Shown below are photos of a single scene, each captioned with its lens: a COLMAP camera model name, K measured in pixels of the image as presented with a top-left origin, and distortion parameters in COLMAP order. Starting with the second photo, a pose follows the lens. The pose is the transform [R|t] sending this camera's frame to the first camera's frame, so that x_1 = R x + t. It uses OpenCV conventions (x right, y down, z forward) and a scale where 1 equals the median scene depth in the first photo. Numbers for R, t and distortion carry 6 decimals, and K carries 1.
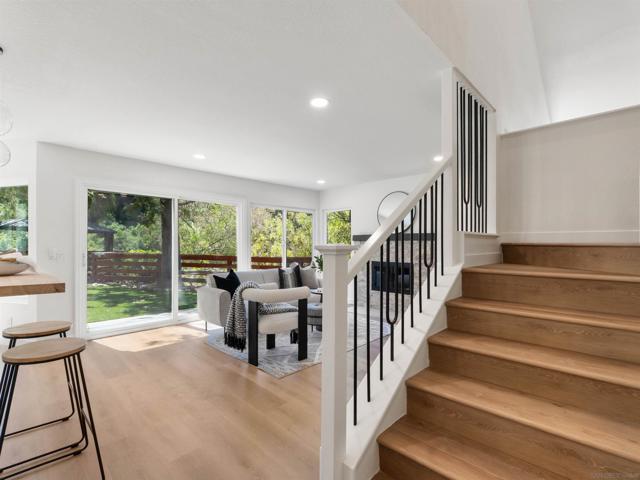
lens RADIAL K [[308.6, 0, 321.6], [0, 308.6, 246.7], [0, 0, 1]] dist [-0.000730, -0.000121]
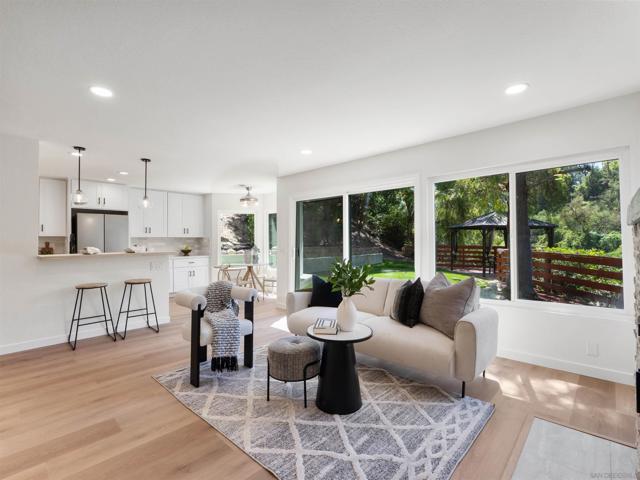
lens RADIAL K [[309.5, 0, 319.8], [0, 309.5, 241.5], [0, 0, 1]] dist [-0.001491, 0.000747]
pose [[0.002188, -0.002383, -0.999995, 0.413624], [-0.001640, 0.999996, -0.002386, -0.004653], [0.999996, 0.001645, 0.002184, 0.733552]]
